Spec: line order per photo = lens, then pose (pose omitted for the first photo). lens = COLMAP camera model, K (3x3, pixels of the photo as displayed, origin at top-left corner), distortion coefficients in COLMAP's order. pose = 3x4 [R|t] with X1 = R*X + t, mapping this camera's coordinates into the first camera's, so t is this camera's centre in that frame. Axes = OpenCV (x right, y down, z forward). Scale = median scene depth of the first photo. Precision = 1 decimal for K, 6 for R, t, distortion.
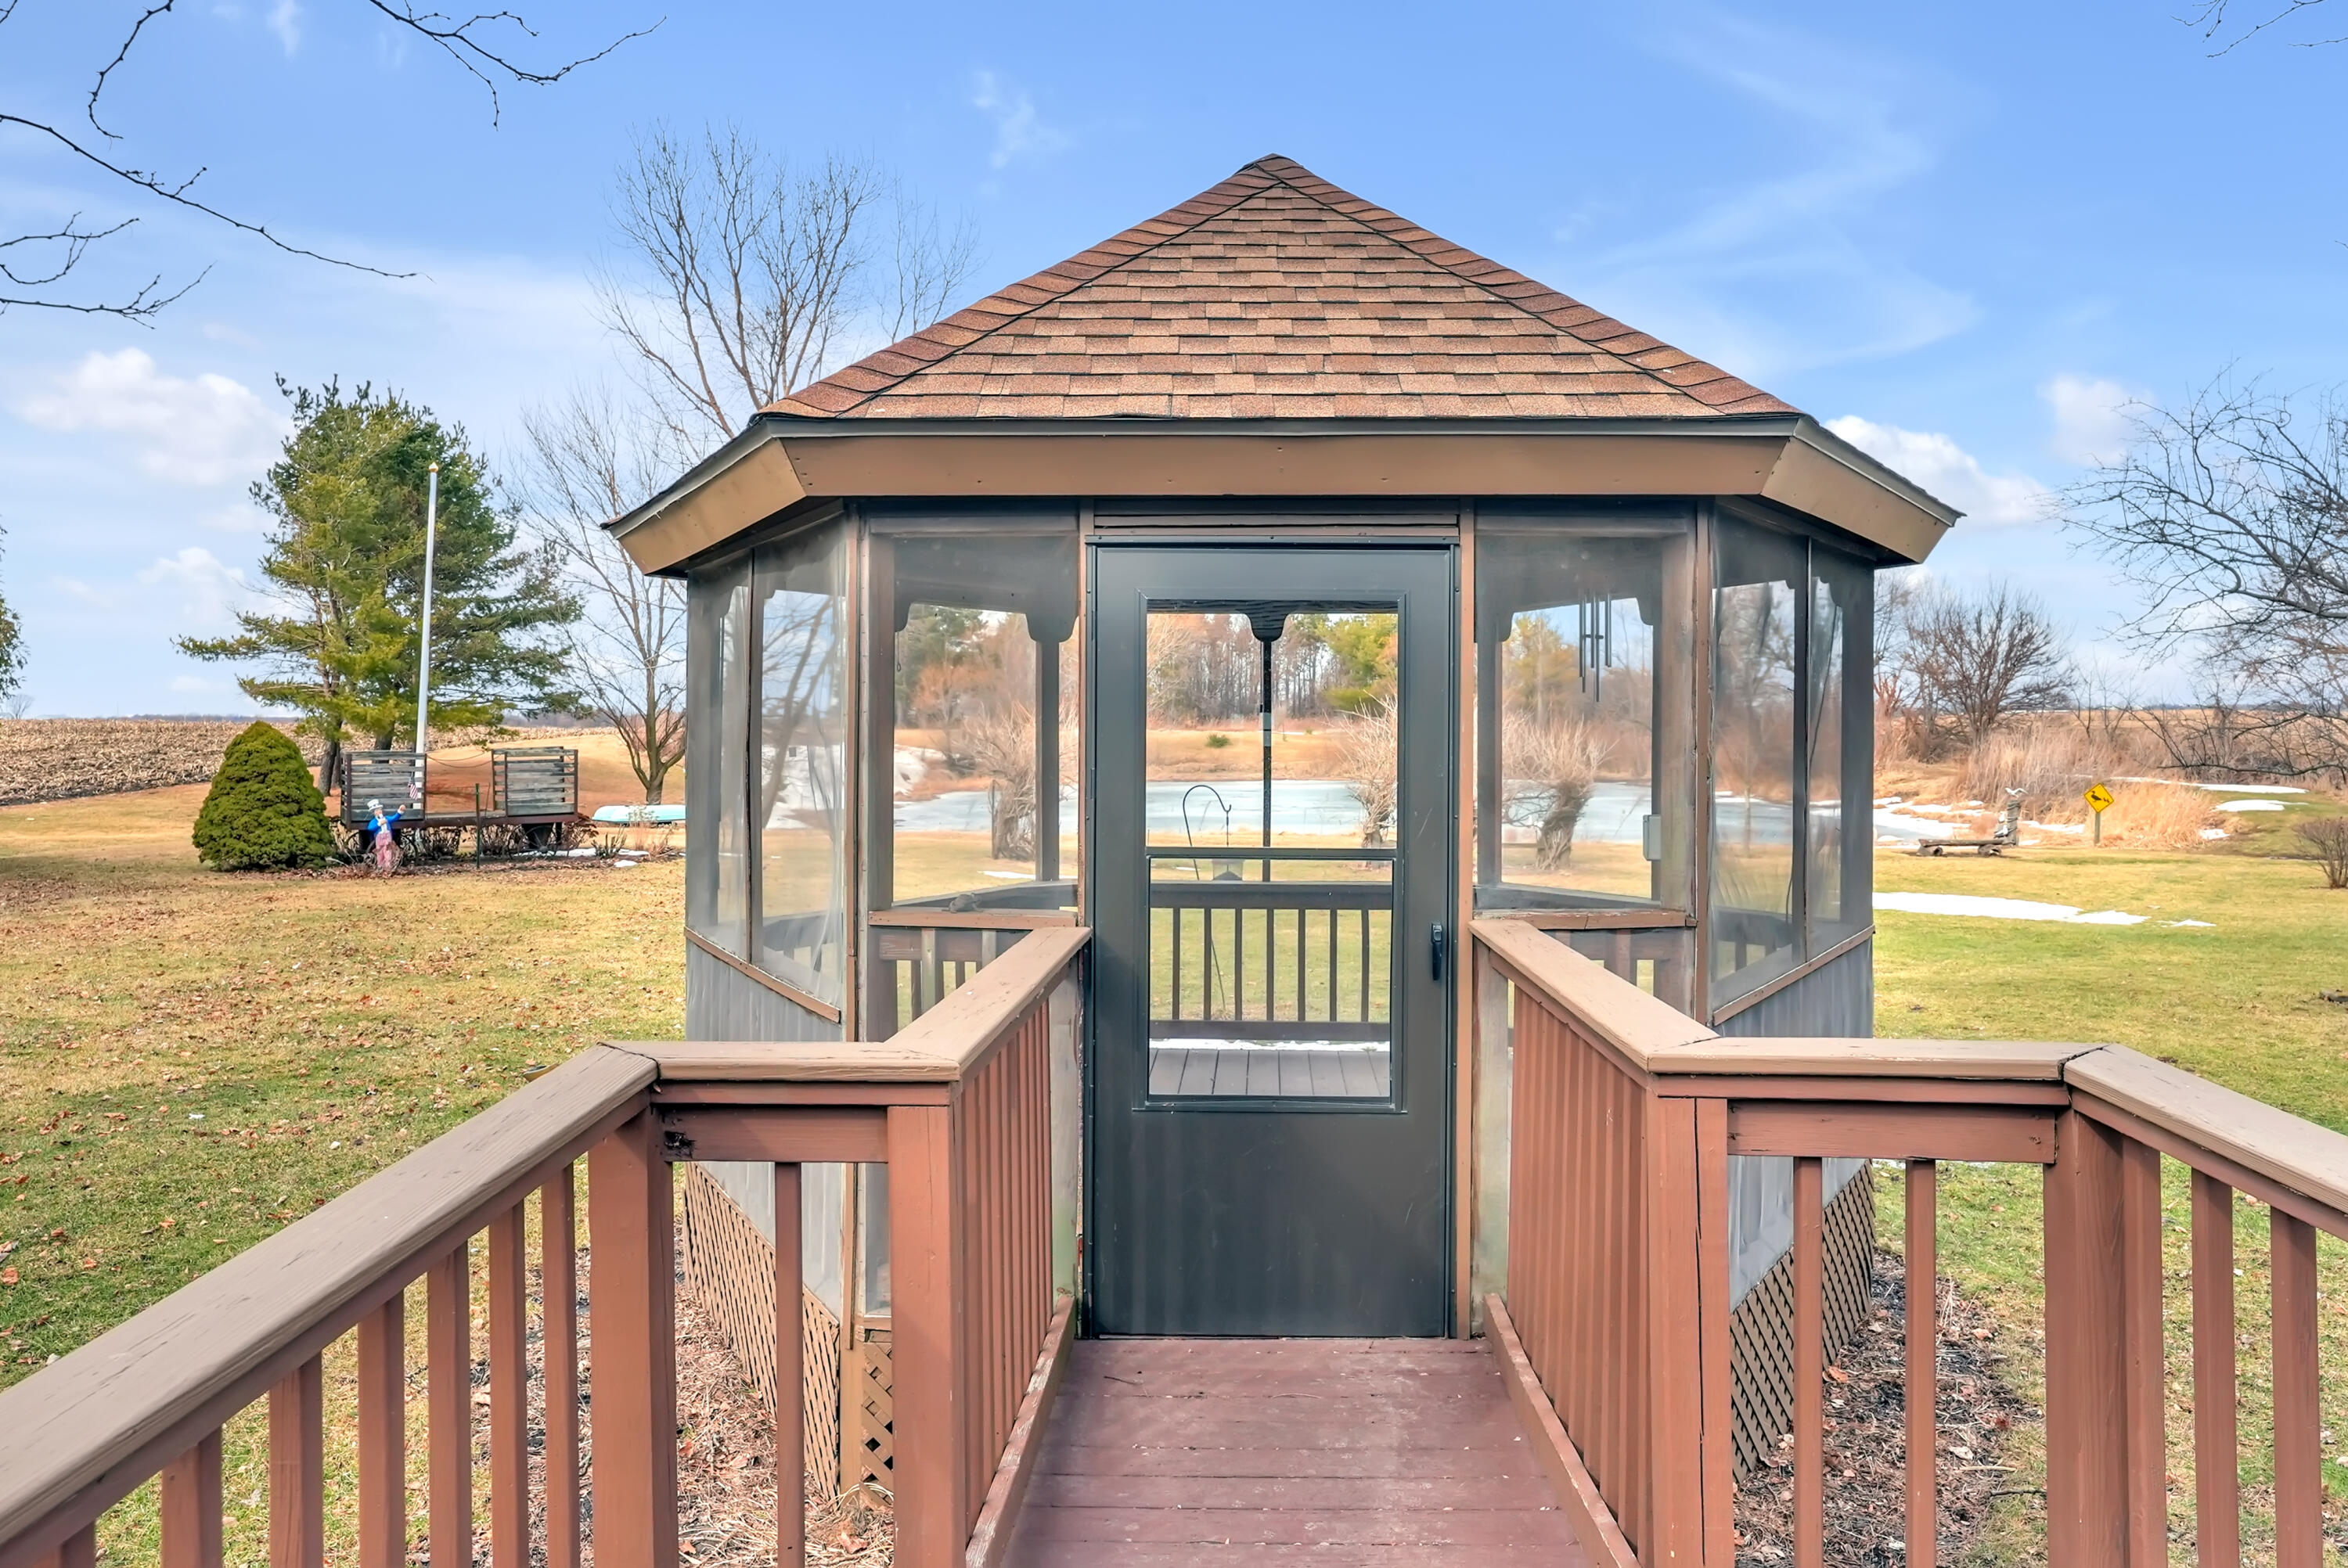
lens RADIAL K [[1627.8, 0, 1169.7], [0, 1627.8, 773.7], [0, 0, 1]] dist [0.015156, 0.003563]
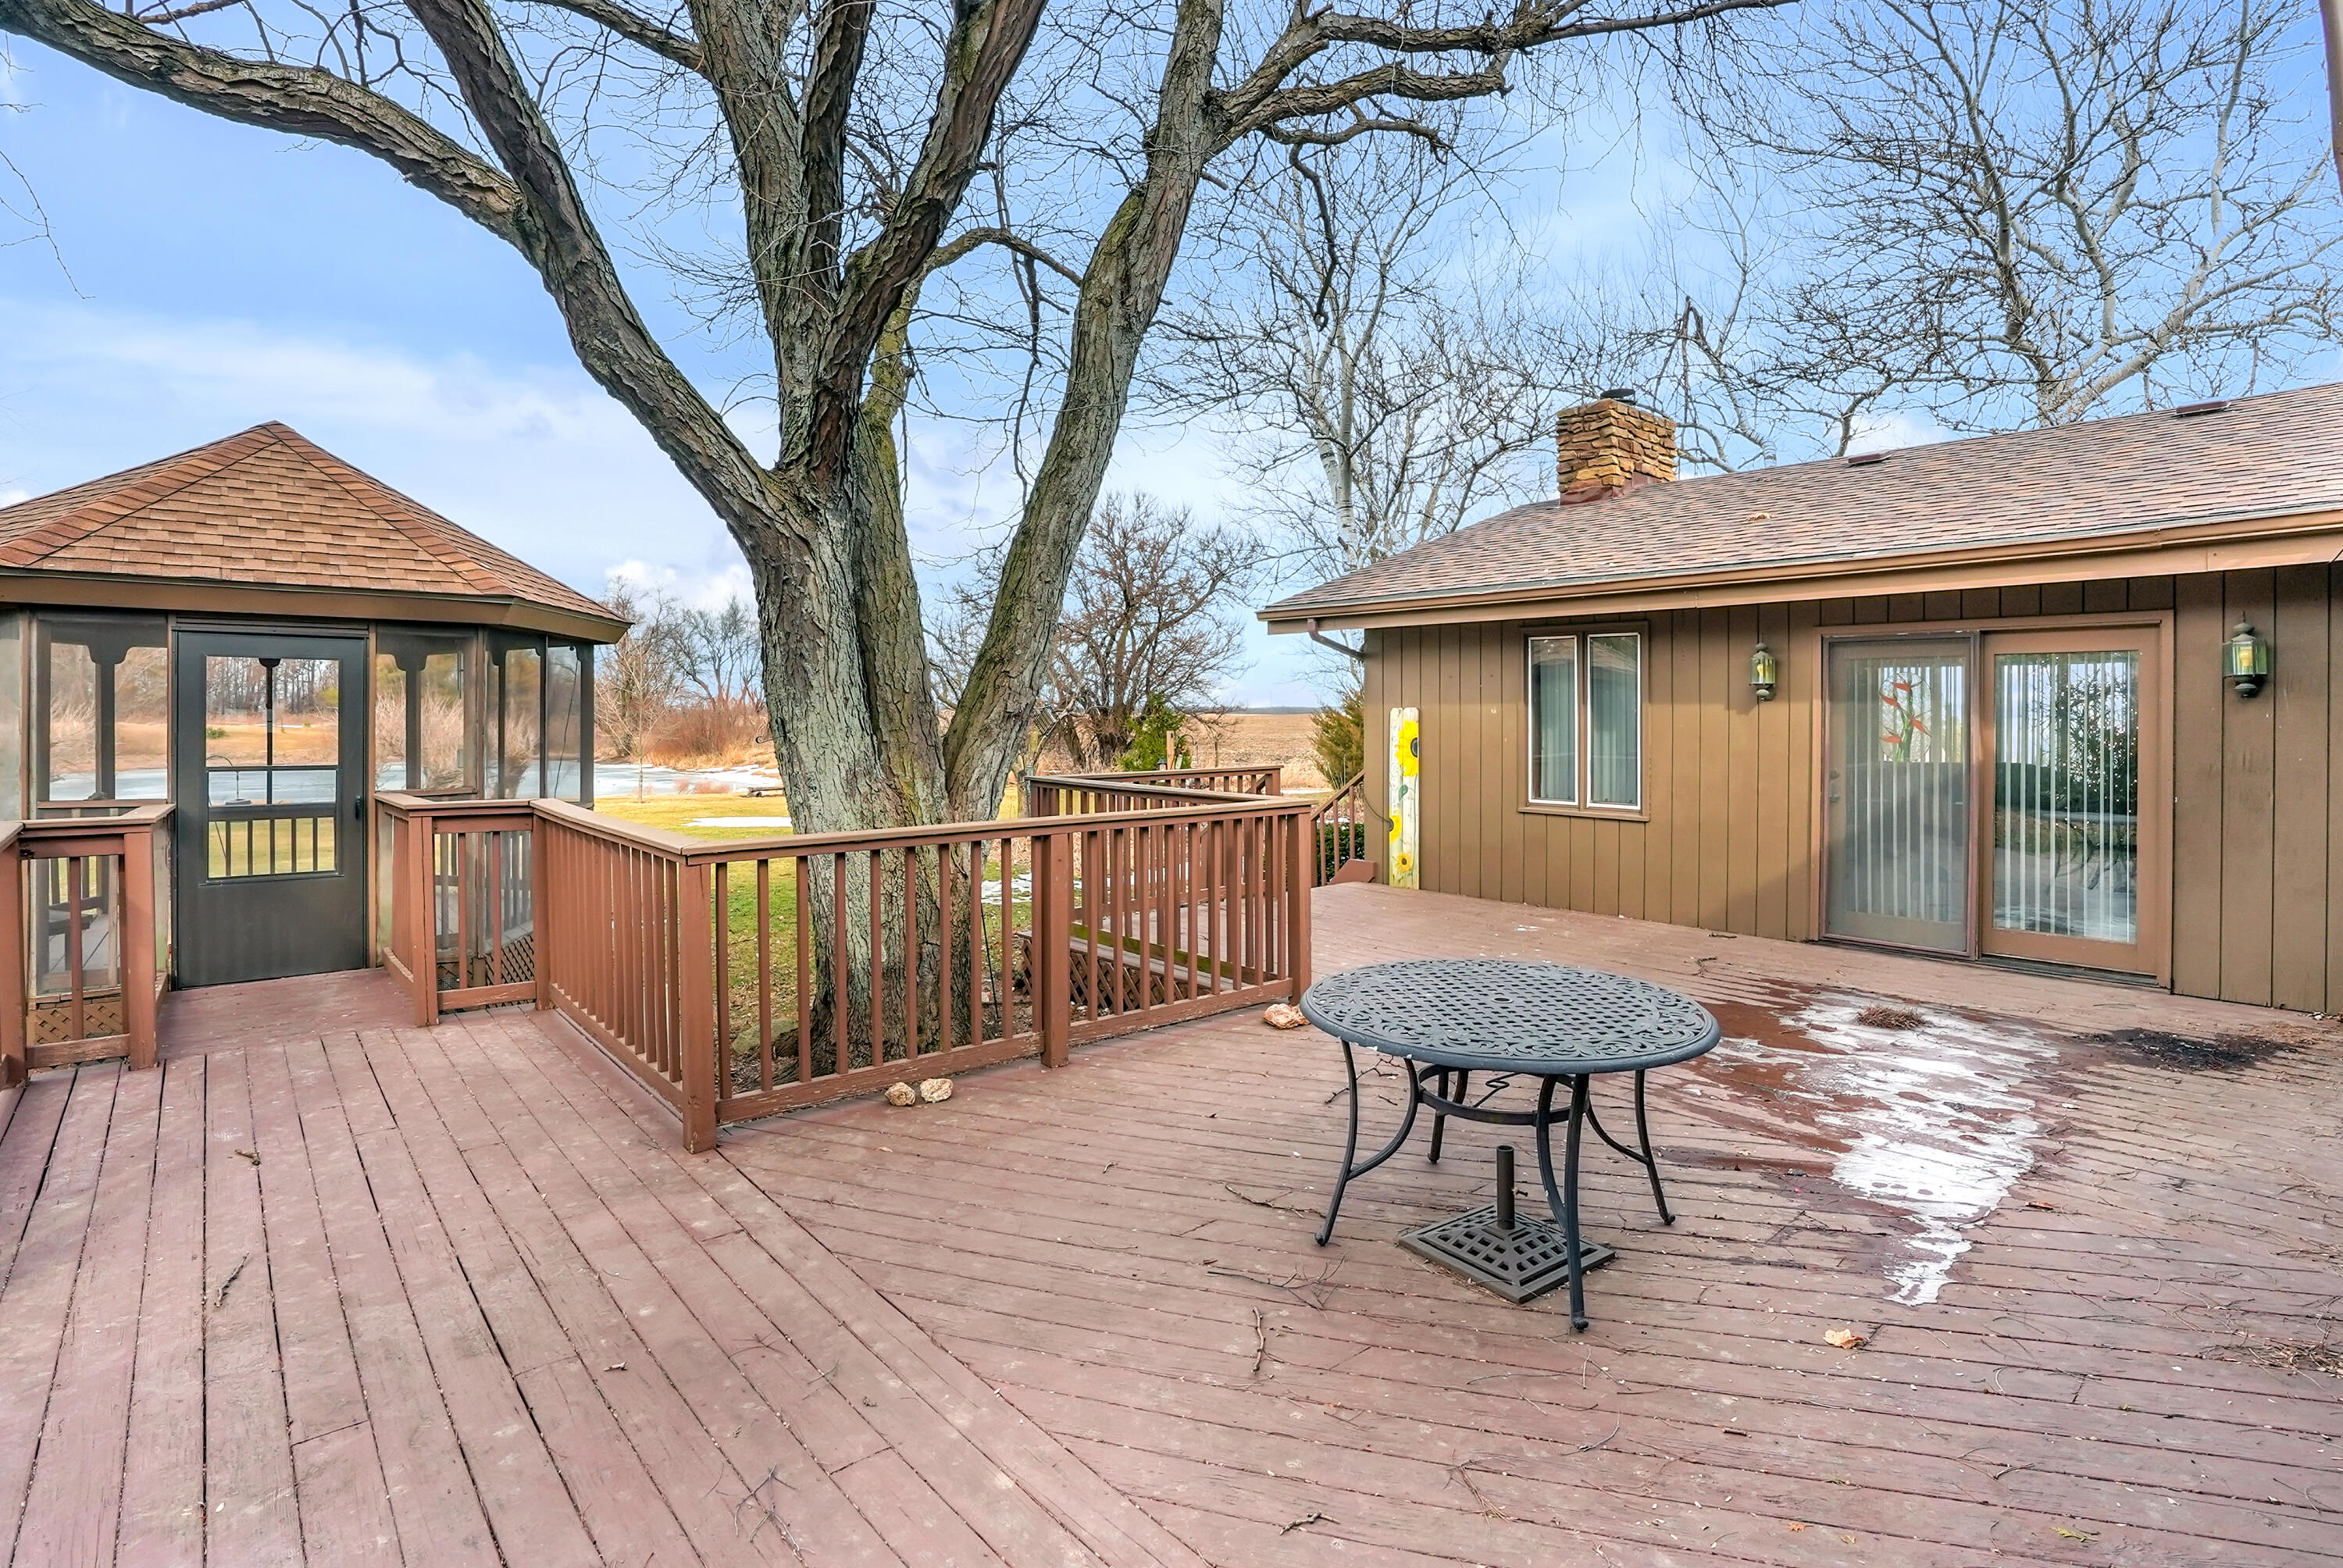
lens RADIAL K [[1128.0, 0, 1133.6], [0, 1128.0, 714.4], [0, 0, 1]] dist [-0.037063, 0.005909]
pose [[0.747893, 0.001193, 0.663818, -0.062502], [0.021536, 0.999428, -0.026059, 0.037180], [-0.663470, 0.033785, 0.747440, -0.925765]]
